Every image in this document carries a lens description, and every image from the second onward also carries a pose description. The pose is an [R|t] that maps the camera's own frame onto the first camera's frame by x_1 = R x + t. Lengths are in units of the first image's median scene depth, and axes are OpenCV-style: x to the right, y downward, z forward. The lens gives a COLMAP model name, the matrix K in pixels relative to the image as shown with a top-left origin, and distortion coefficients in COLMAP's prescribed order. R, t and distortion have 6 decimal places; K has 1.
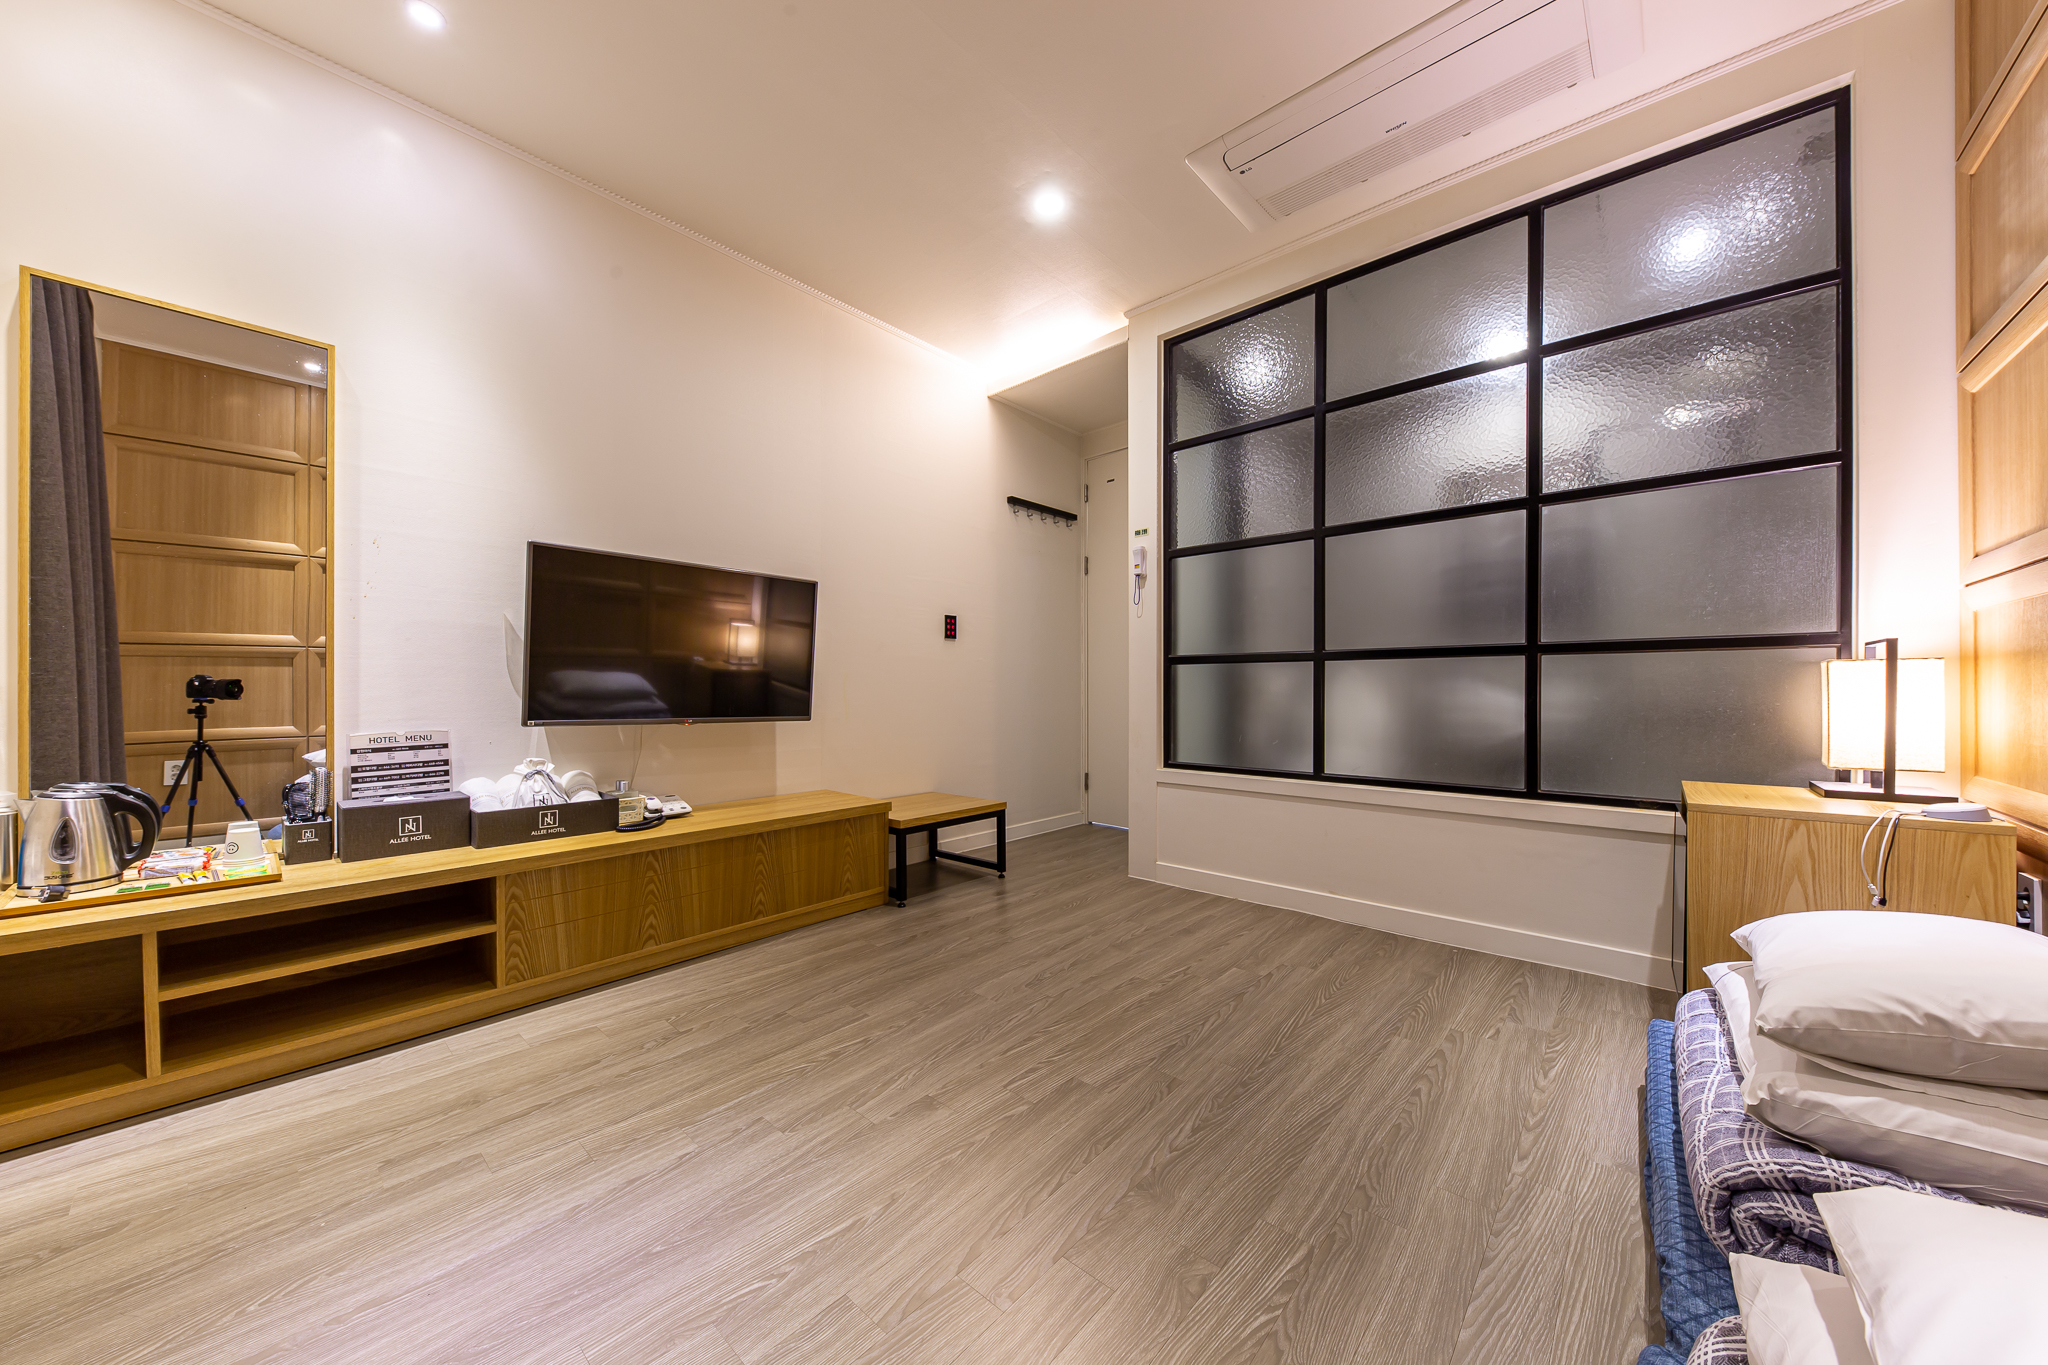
lens RADIAL K [[700.8, 0, 1024.0], [0, 700.8, 690.2], [0, 0, 1]] dist [0.015878, -0.009722]
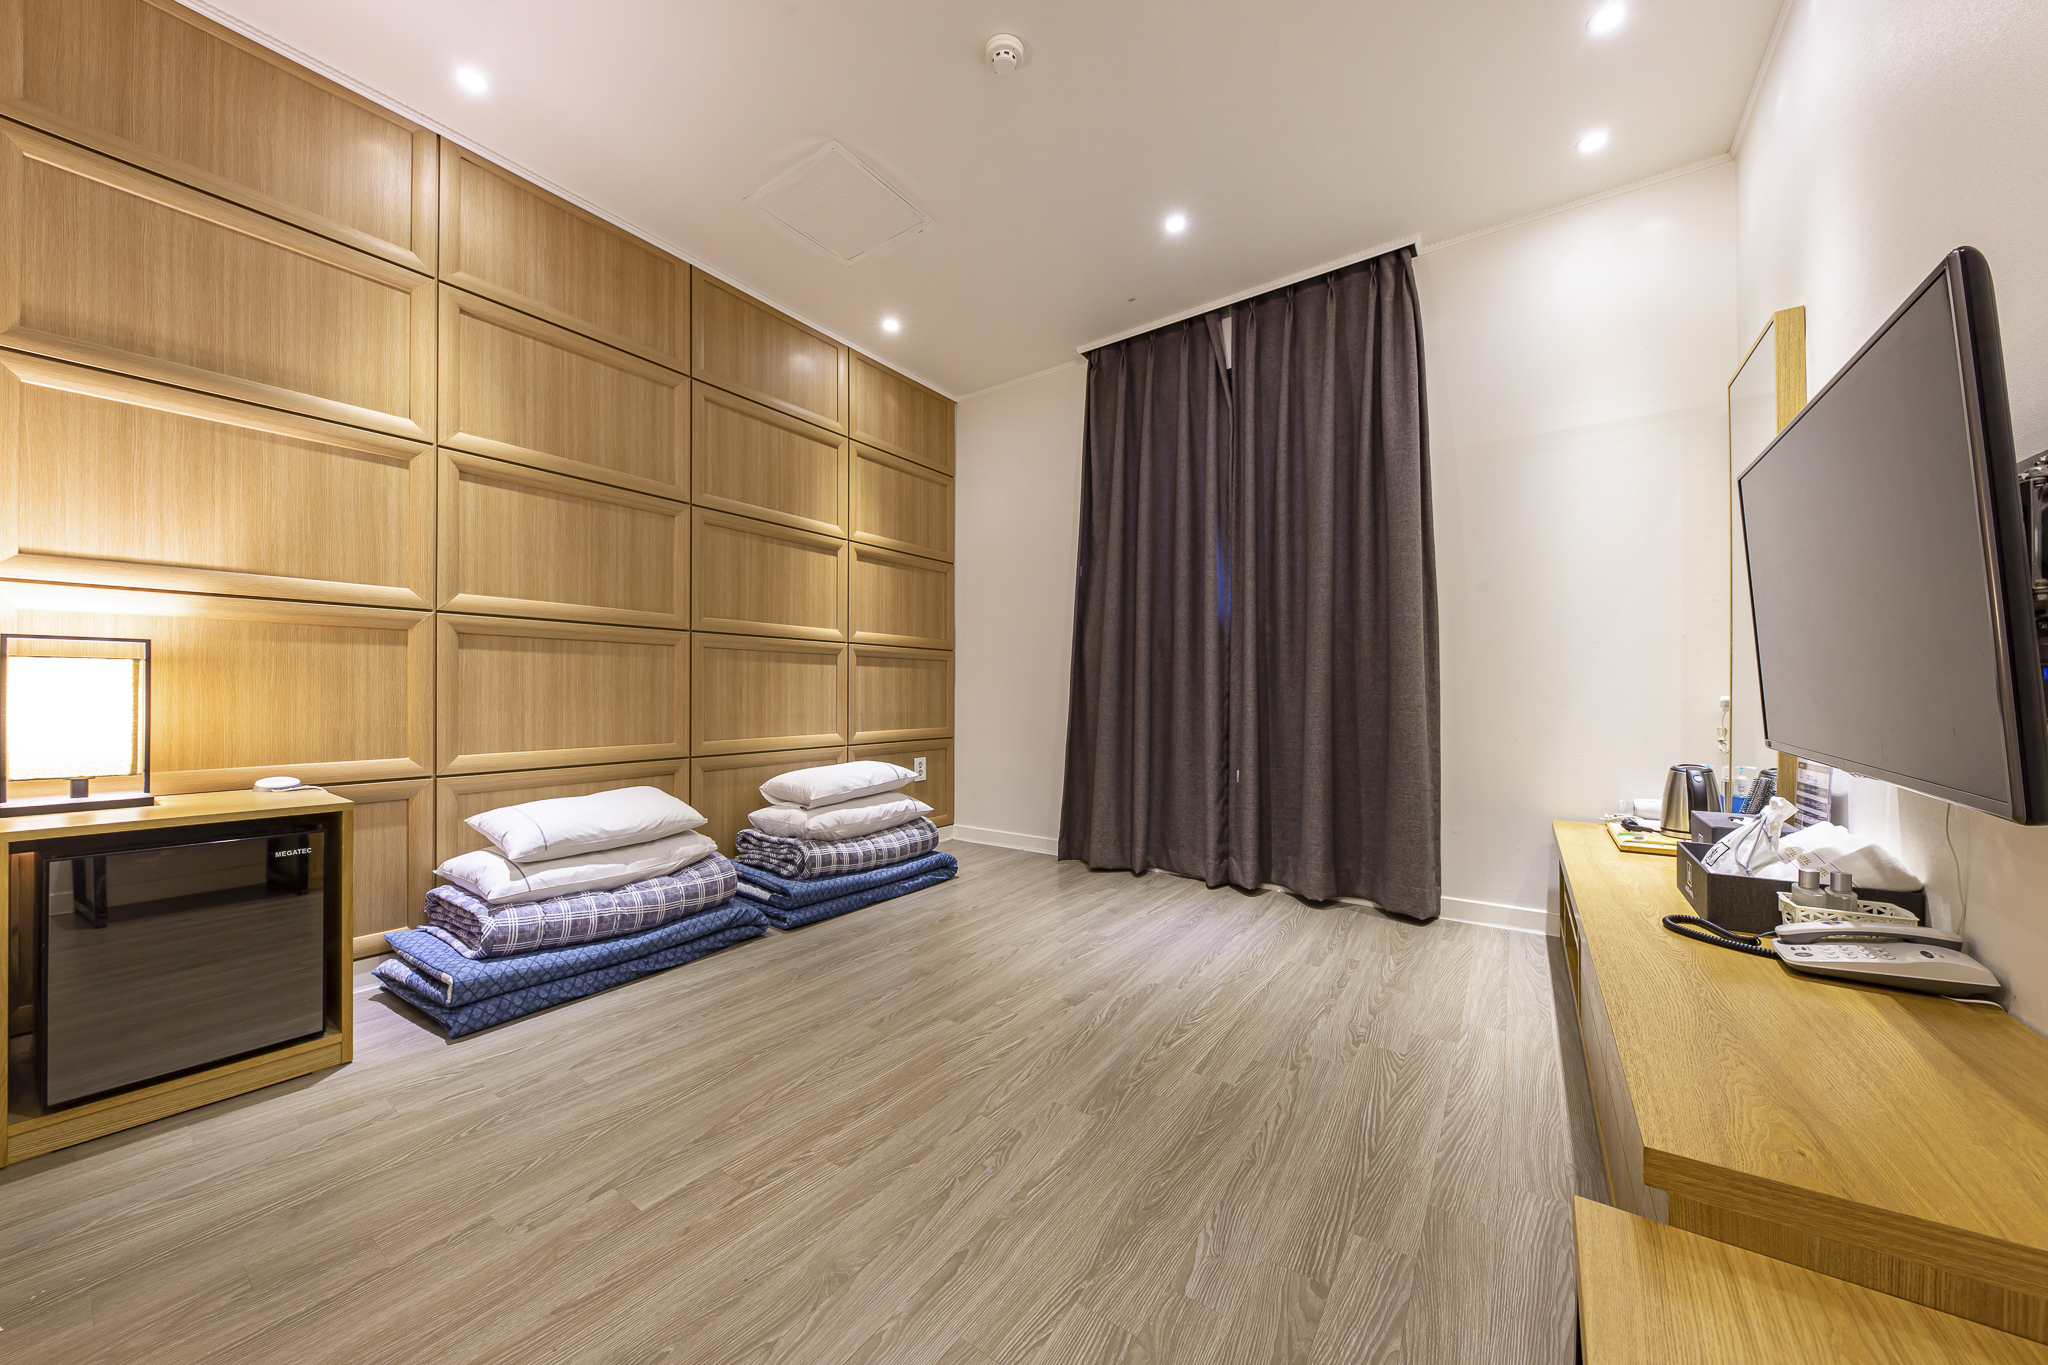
lens RADIAL K [[700.8, 0, 1024.0], [0, 700.8, 690.2], [0, 0, 1]] dist [0.015878, -0.009722]
pose [[-0.993399, -0.000886, -0.114707, 0.081716], [-0.000408, 0.999991, -0.004196, 0.001514], [0.114709, -0.004122, -0.993391, 1.783743]]
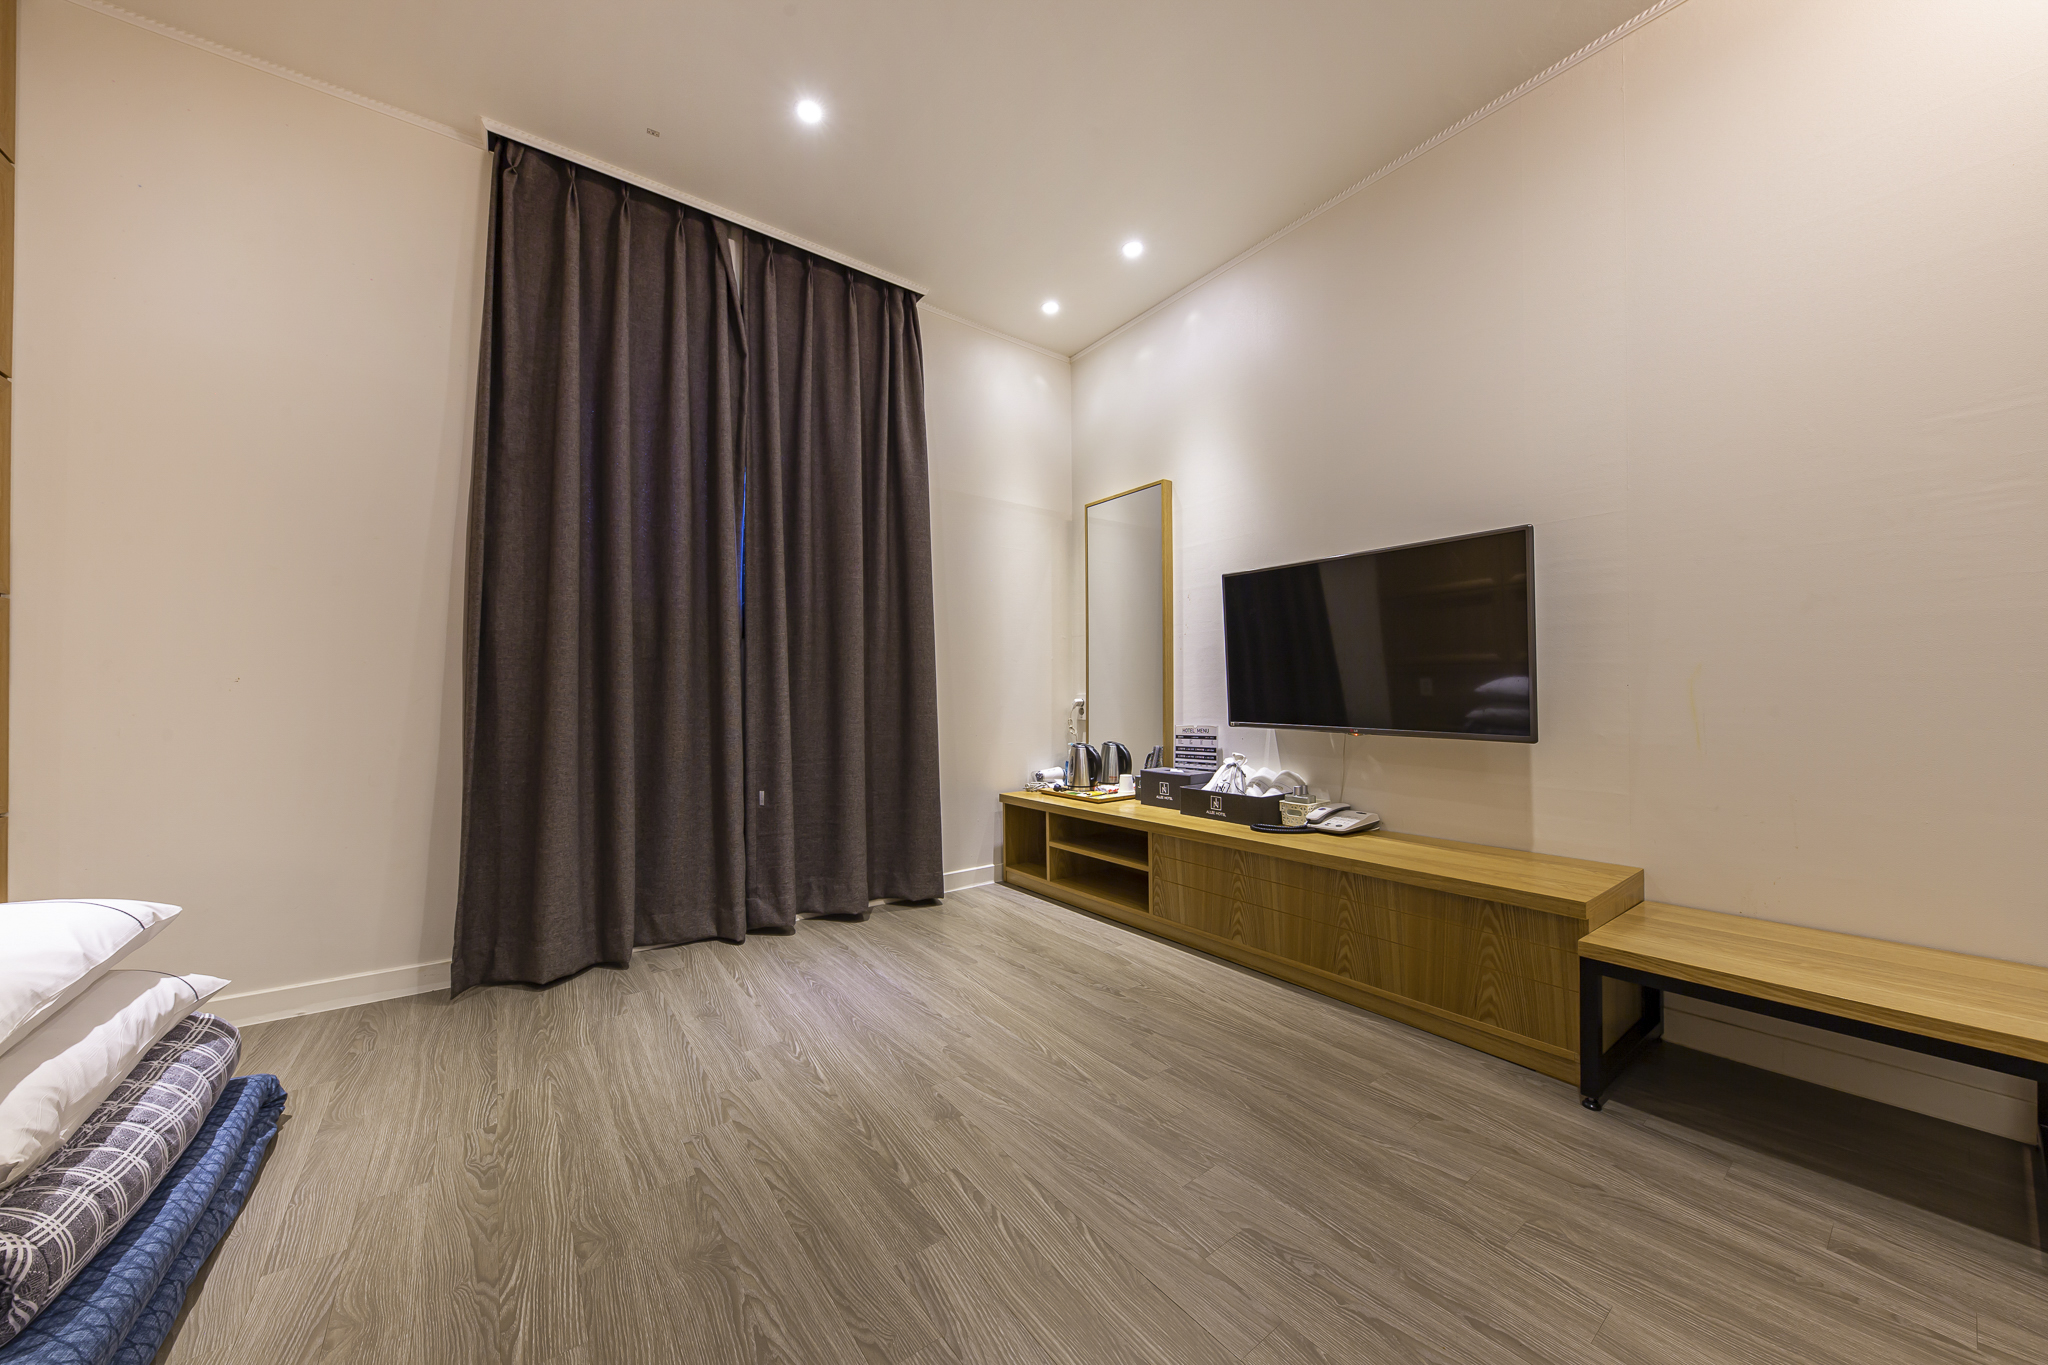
lens RADIAL K [[700.8, 0, 1024.0], [0, 700.8, 690.2], [0, 0, 1]] dist [0.015878, -0.009722]
pose [[-0.200623, -0.008849, -0.979629, 0.629349], [0.002407, 0.999952, -0.009526, -0.000623], [0.979666, -0.004269, -0.200592, 1.005475]]
